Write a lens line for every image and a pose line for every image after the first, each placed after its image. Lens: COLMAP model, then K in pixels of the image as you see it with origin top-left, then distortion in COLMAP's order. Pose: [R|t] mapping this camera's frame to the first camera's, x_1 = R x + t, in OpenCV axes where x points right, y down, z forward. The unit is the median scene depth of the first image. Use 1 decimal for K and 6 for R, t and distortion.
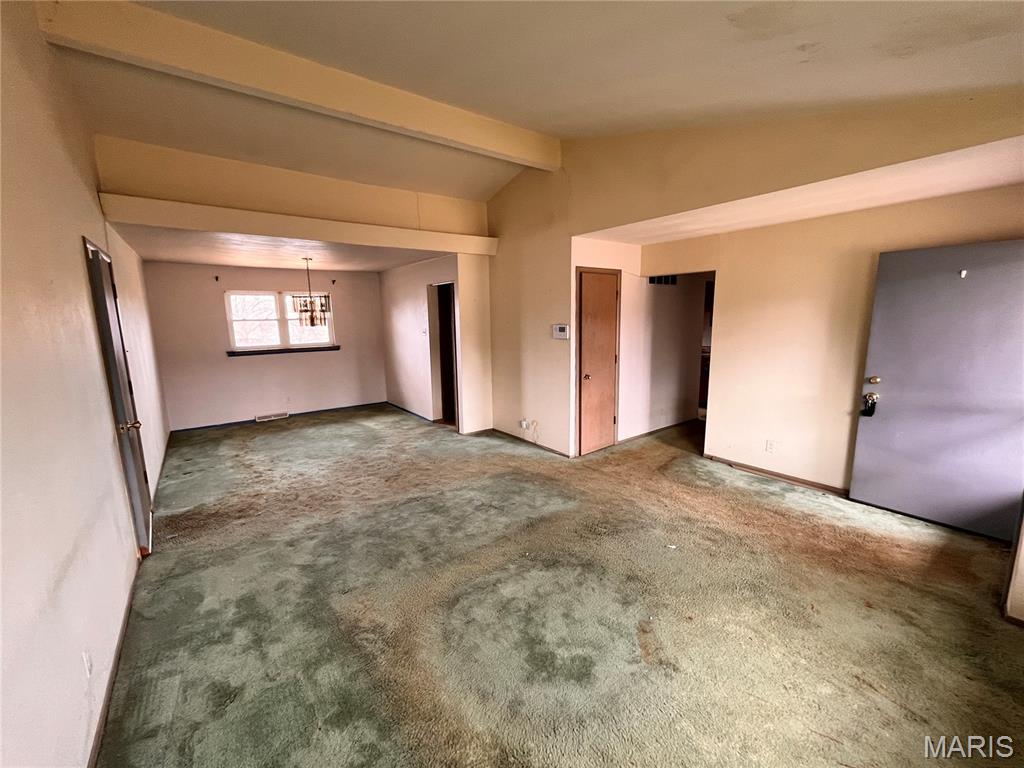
lens RADIAL K [[412.8, 0, 513.5], [0, 412.8, 385.7], [0, 0, 1]] dist [-0.006110, 0.000061]
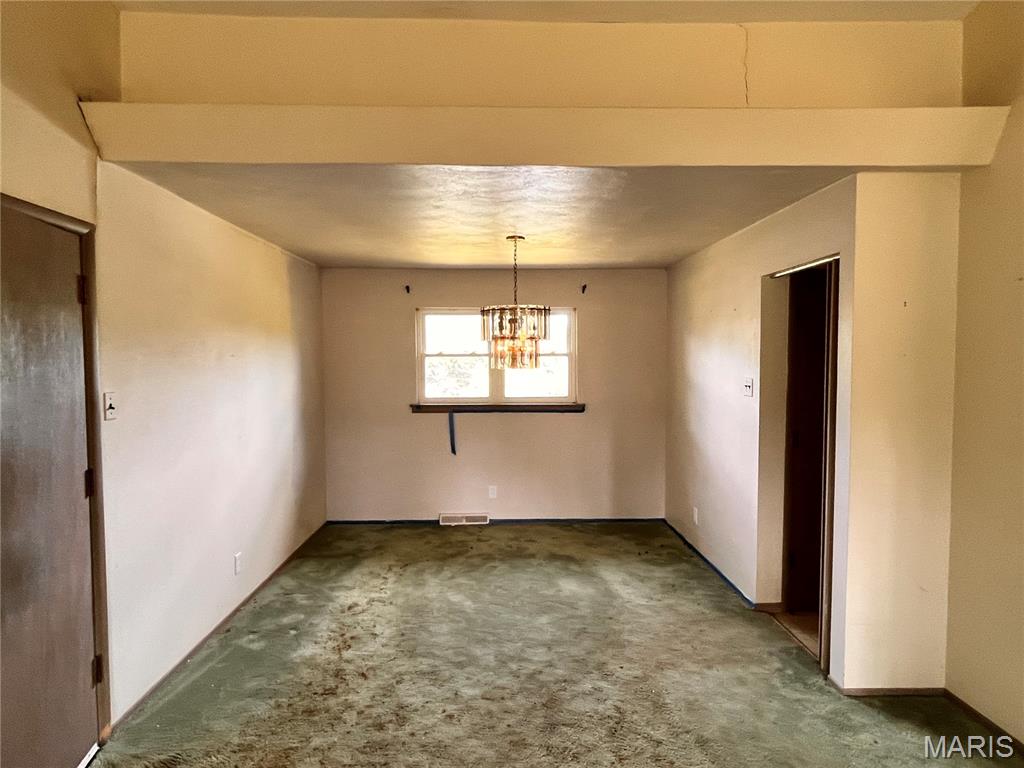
lens RADIAL K [[584.8, 0, 507.7], [0, 584.8, 385.6], [0, 0, 1]] dist [0.006132, -0.000558]
pose [[0.807943, 0.041839, -0.587774, -0.062915], [-0.107557, 0.991190, -0.077289, -0.059316], [0.579362, 0.125664, 0.805325, 0.374568]]
